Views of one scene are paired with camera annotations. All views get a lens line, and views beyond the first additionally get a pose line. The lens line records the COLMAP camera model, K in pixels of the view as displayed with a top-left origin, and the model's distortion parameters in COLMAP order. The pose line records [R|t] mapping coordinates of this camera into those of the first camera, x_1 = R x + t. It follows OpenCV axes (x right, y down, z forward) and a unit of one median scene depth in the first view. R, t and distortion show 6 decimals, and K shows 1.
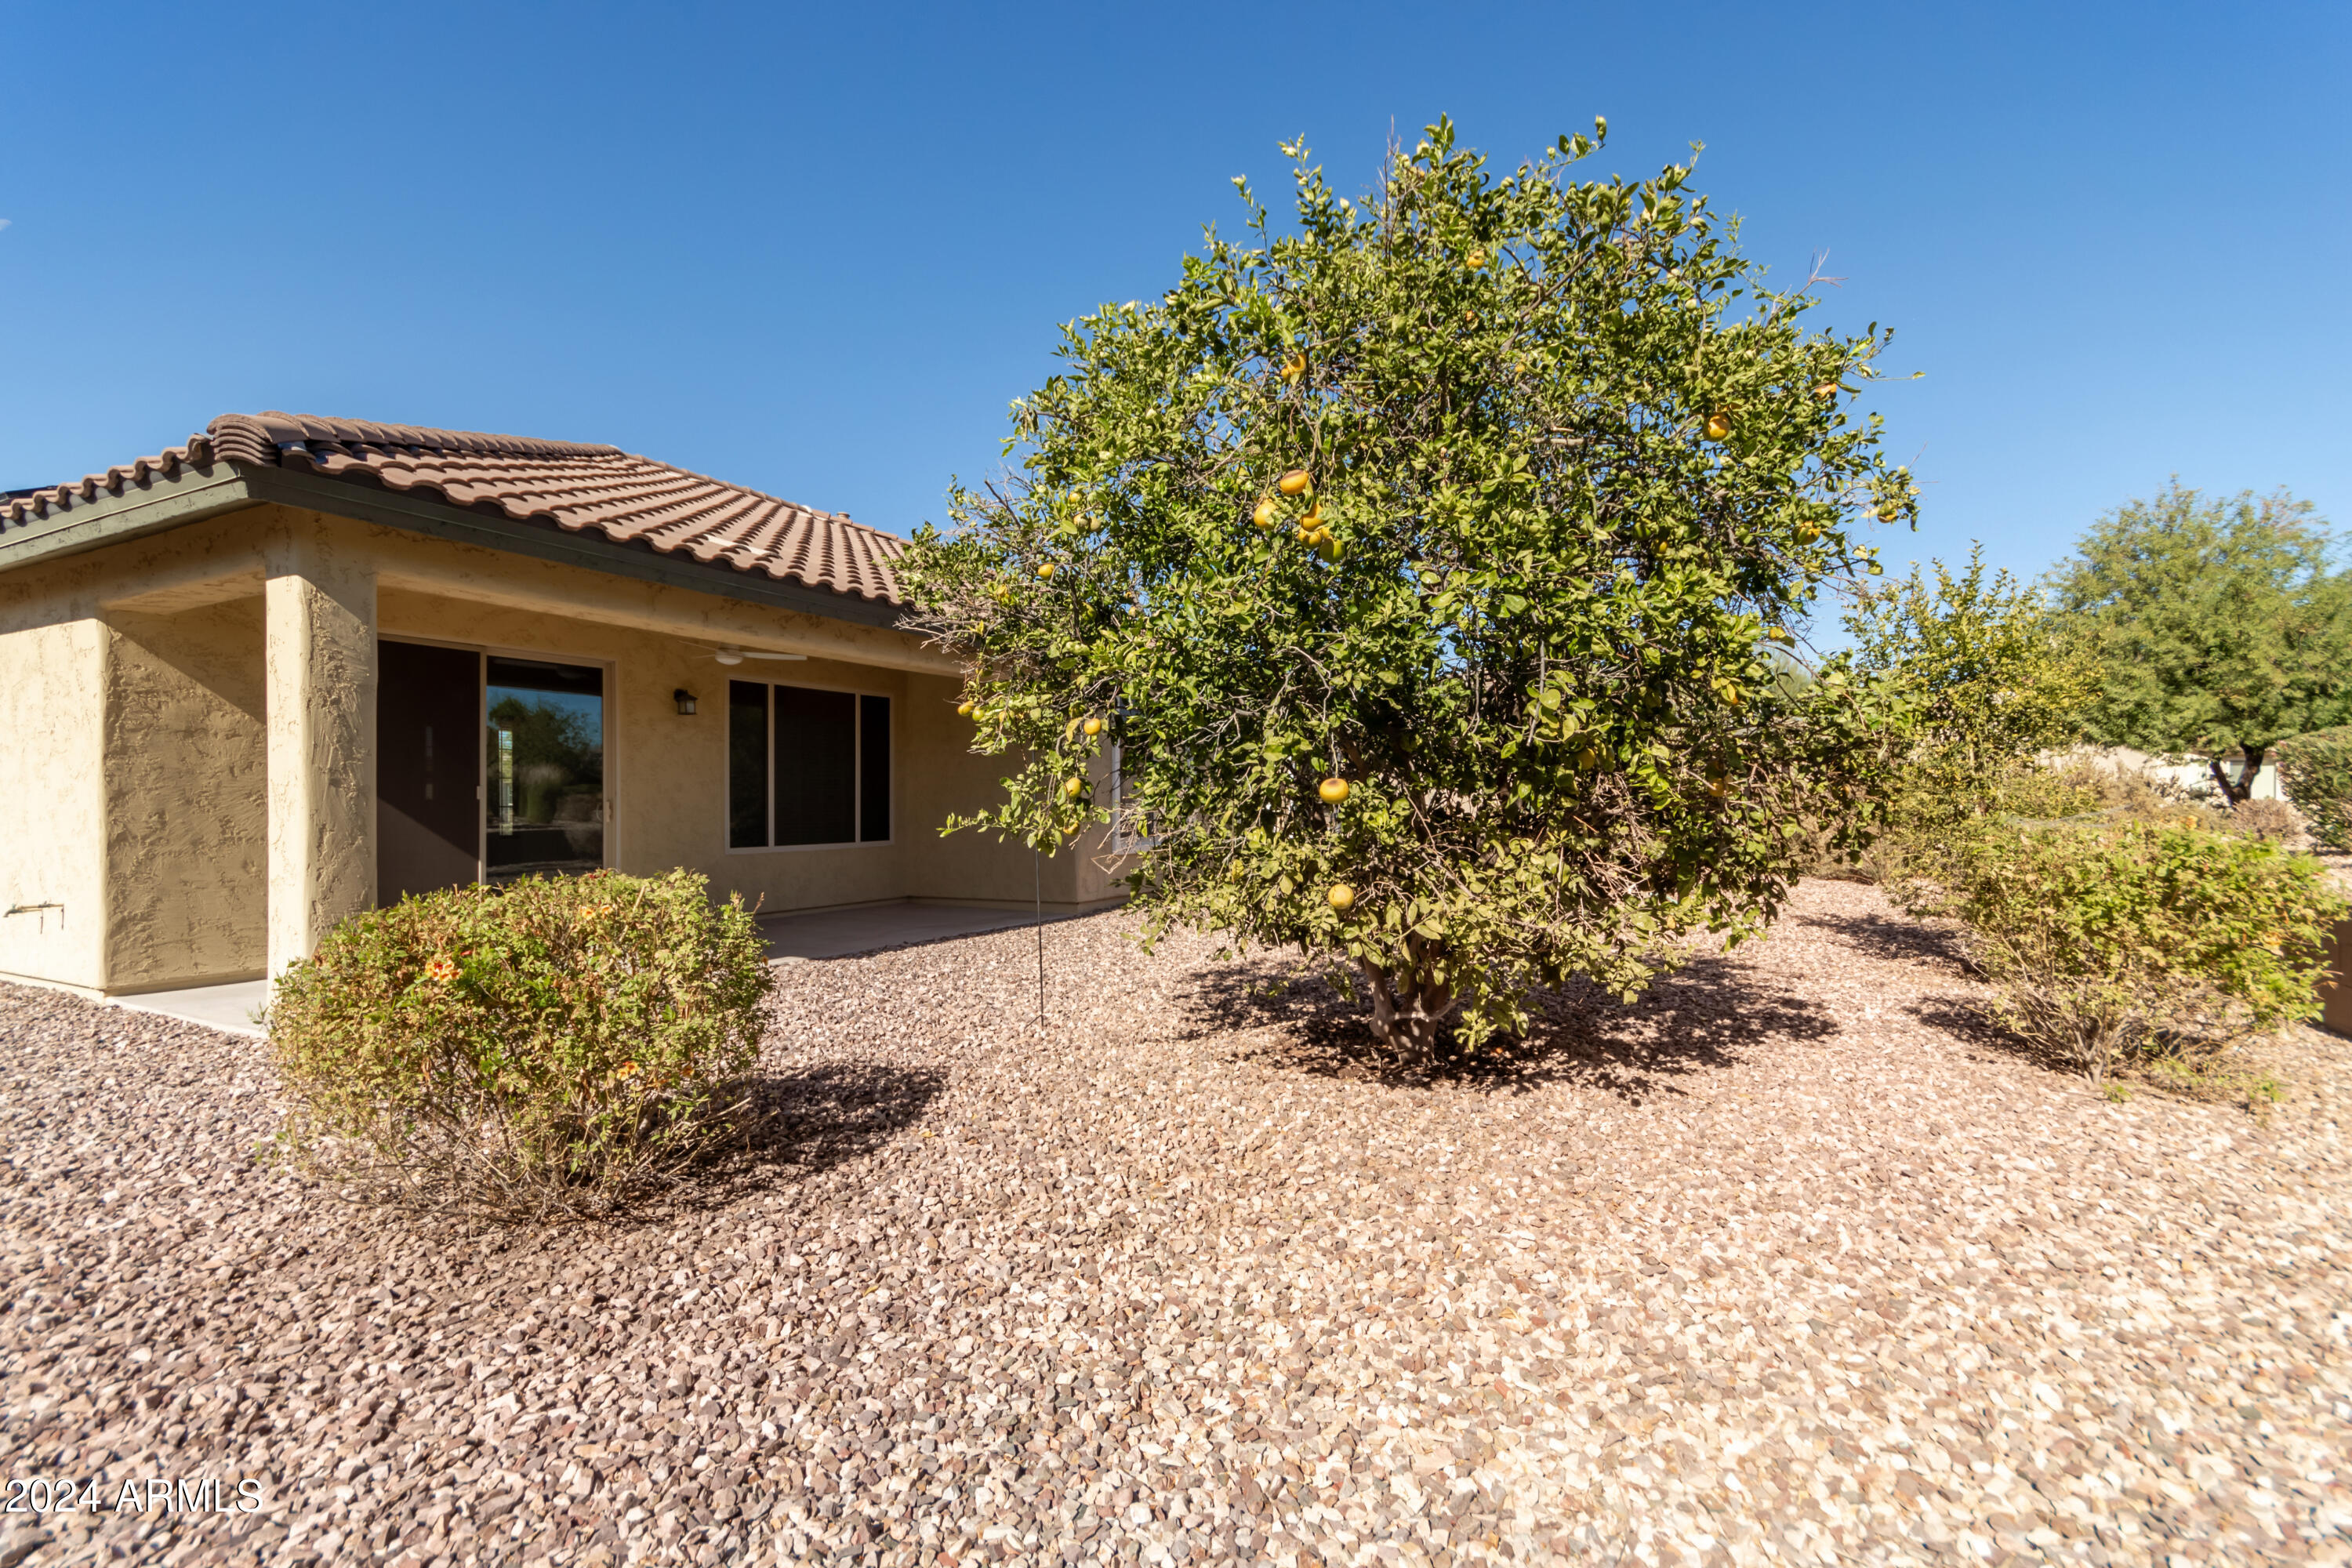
lens RADIAL K [[1089.4, 0, 1176.0], [0, 1089.4, 784.0], [0, 0, 1]] dist [-0.000071, -0.000013]
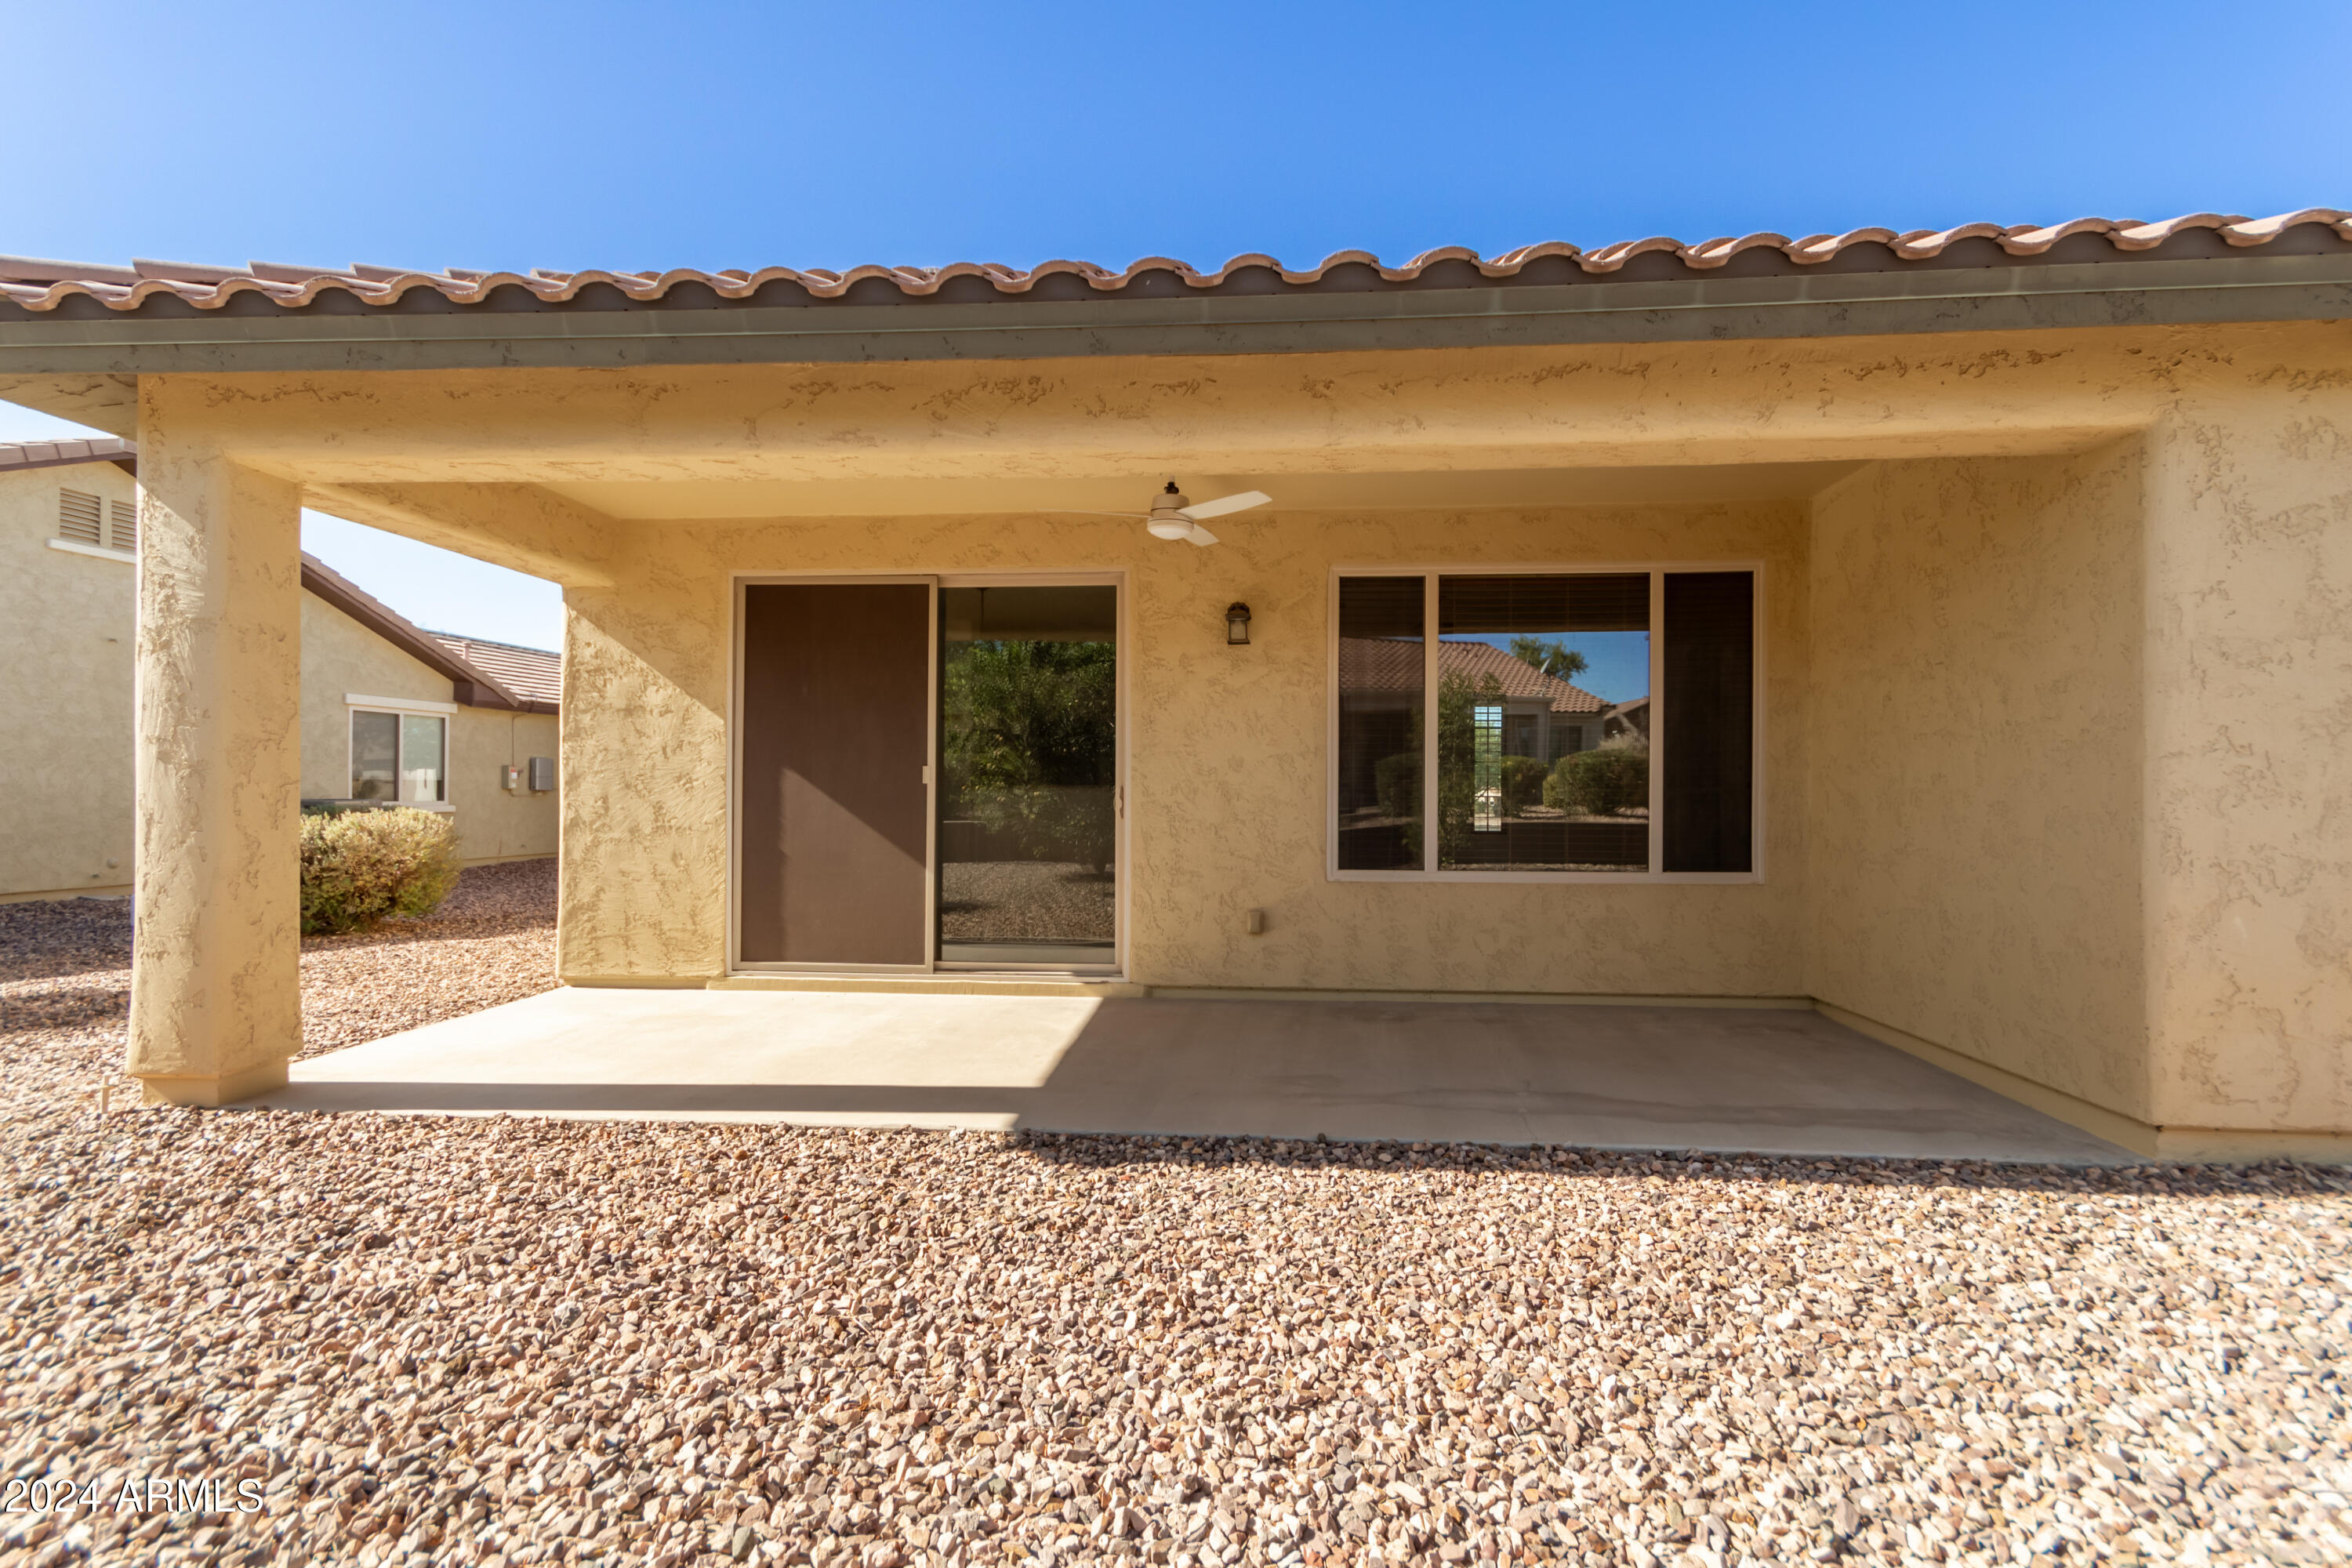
lens RADIAL K [[1102.2, 0, 1176.0], [0, 1102.2, 784.0], [0, 0, 1]] dist [-0.001831, -0.000117]
pose [[0.405050, -0.003835, -0.914286, 0.135093], [0.010966, 0.999940, 0.000664, 0.019067], [0.914229, -0.010295, 0.405068, 1.040367]]
